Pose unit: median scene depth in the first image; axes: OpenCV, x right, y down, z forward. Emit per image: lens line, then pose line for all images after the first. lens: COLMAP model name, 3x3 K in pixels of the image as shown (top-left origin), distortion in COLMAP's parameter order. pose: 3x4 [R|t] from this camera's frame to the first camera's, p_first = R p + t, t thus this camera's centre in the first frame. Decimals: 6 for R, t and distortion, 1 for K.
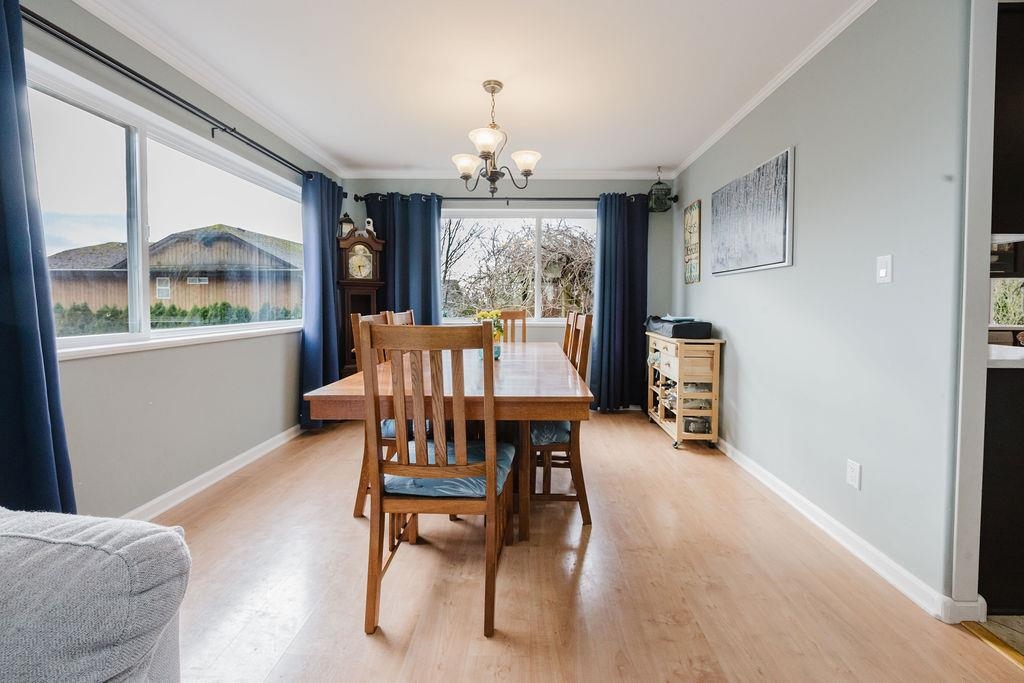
lens RADIAL K [[404.7, 0, 530.1], [0, 404.7, 305.9], [0, 0, 1]] dist [-0.000934, -0.000302]
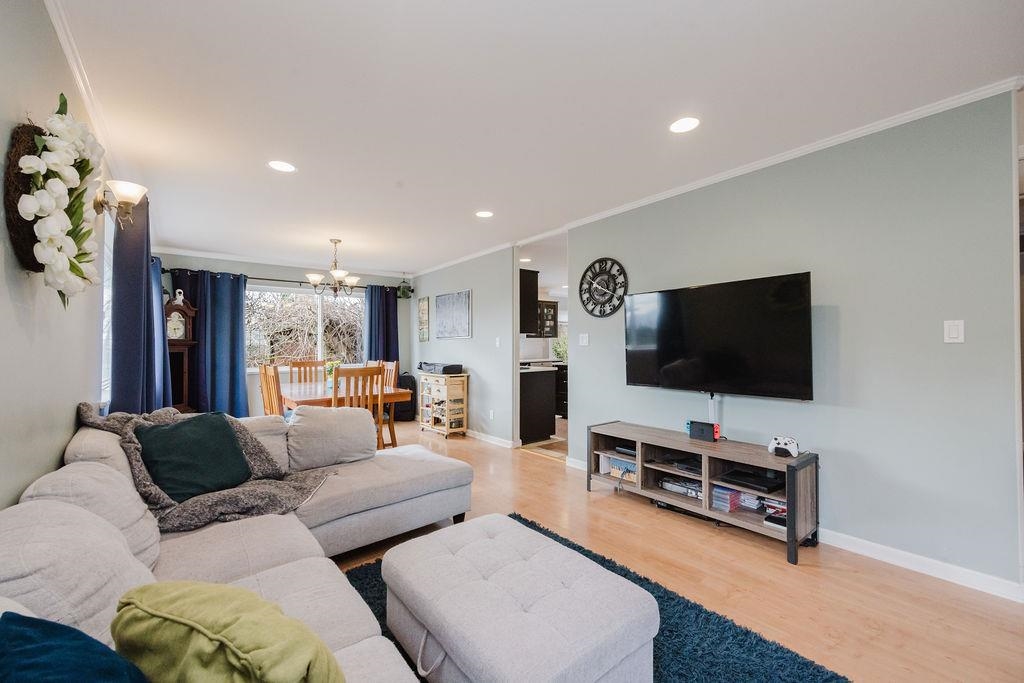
lens RADIAL K [[404.7, 0, 513.1], [0, 404.7, 345.3], [0, 0, 1]] dist [-0.000934, -0.000302]
pose [[0.773195, -0.012376, 0.634048, -0.408095], [0.015884, 0.999874, 0.000146, -0.032041], [-0.633970, 0.009958, 0.773294, -0.600117]]
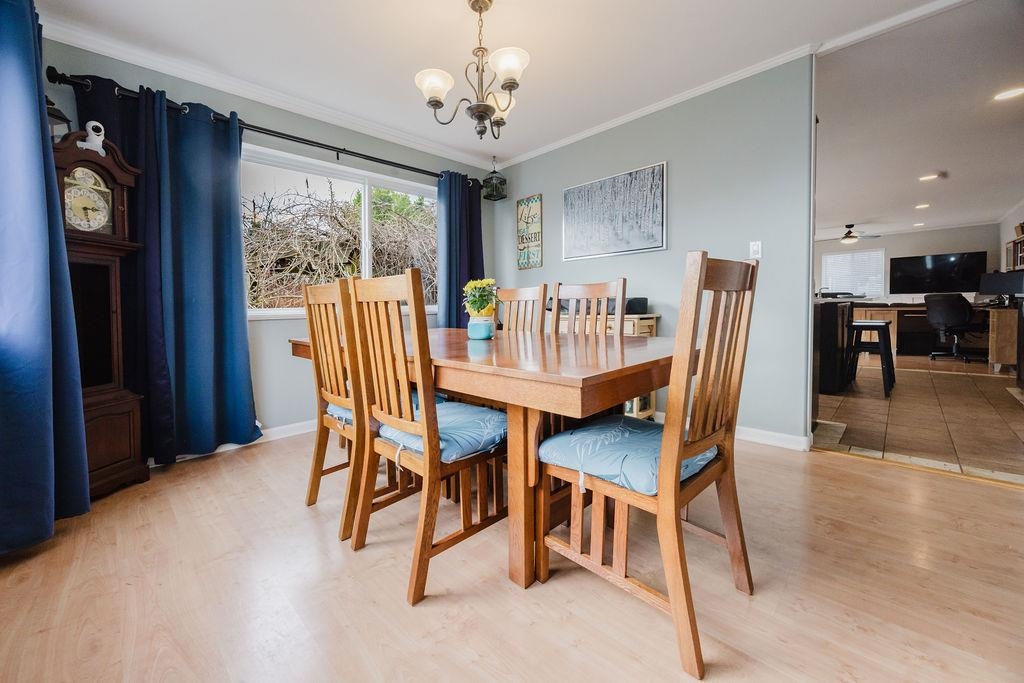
lens RADIAL K [[404.7, 0, 504.7], [0, 404.7, 309.9], [0, 0, 1]] dist [-0.000934, -0.000302]
pose [[0.708854, -0.025984, 0.704876, -0.410025], [0.029387, 0.999542, 0.007293, 0.044252], [-0.704743, 0.015544, 0.709293, 0.254945]]
